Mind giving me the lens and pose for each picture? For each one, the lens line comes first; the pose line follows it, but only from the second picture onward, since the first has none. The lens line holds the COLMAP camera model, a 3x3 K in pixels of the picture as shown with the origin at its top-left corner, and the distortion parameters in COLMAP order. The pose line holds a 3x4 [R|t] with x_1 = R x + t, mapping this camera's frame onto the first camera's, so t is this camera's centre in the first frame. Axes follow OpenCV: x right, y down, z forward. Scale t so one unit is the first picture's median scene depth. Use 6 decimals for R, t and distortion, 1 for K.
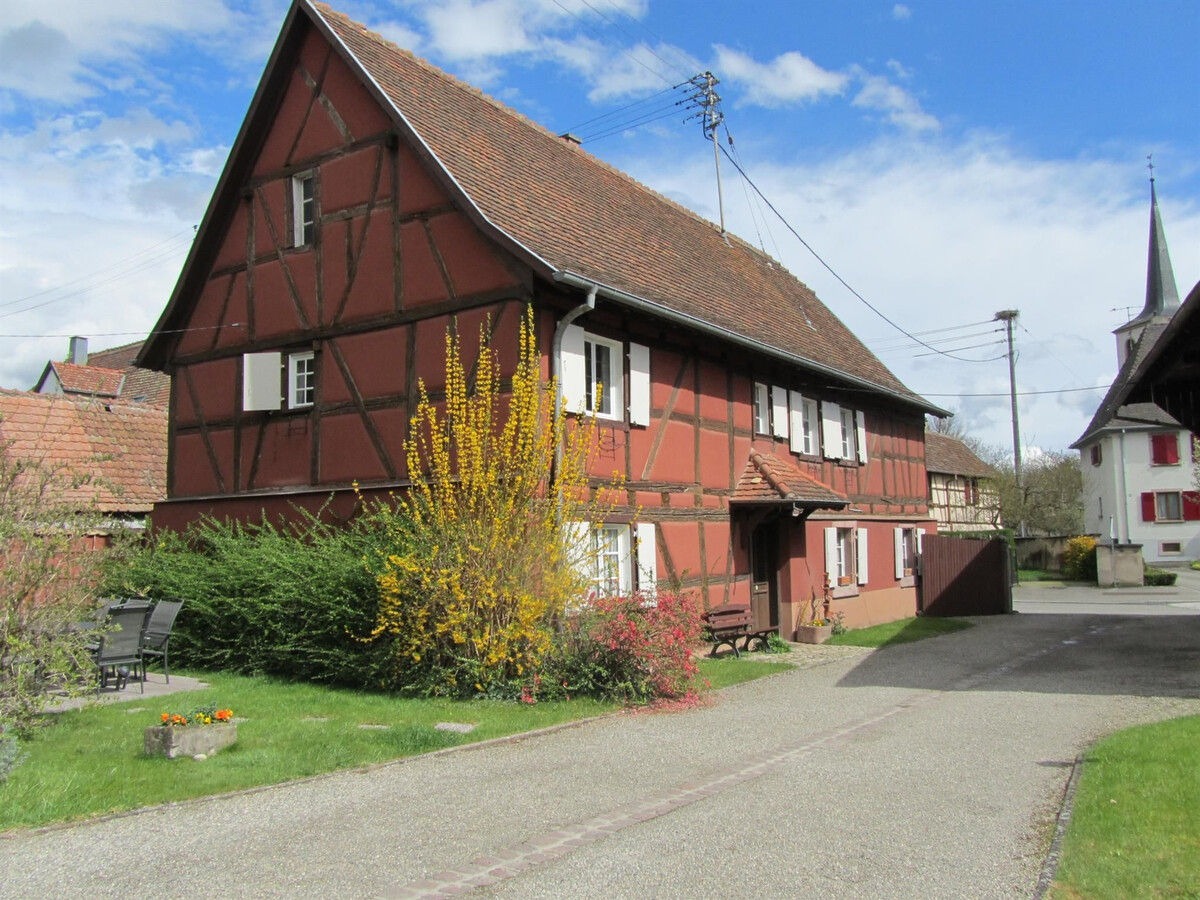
lens RADIAL K [[972.5, 0, 606.9], [0, 972.5, 442.3], [0, 0, 1]] dist [-0.023864, -0.003023]
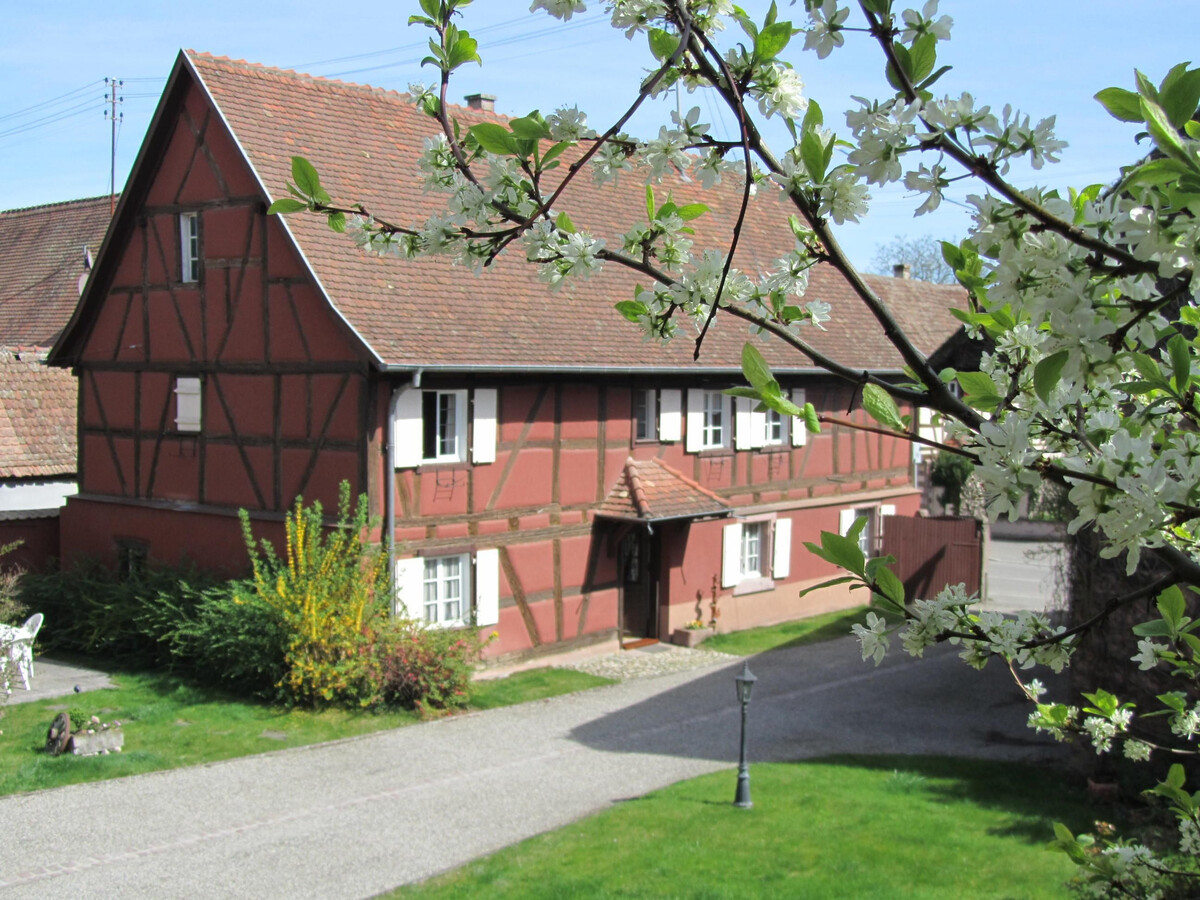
lens RADIAL K [[1477.1, 0, 607.4], [0, 1477.1, 448.8], [0, 0, 1]] dist [-0.113924, 0.000000]
pose [[0.996461, 0.032044, -0.077706, 0.283050], [-0.020553, 0.989306, 0.144401, -0.259215], [0.081502, -0.142293, 0.986463, -0.599050]]
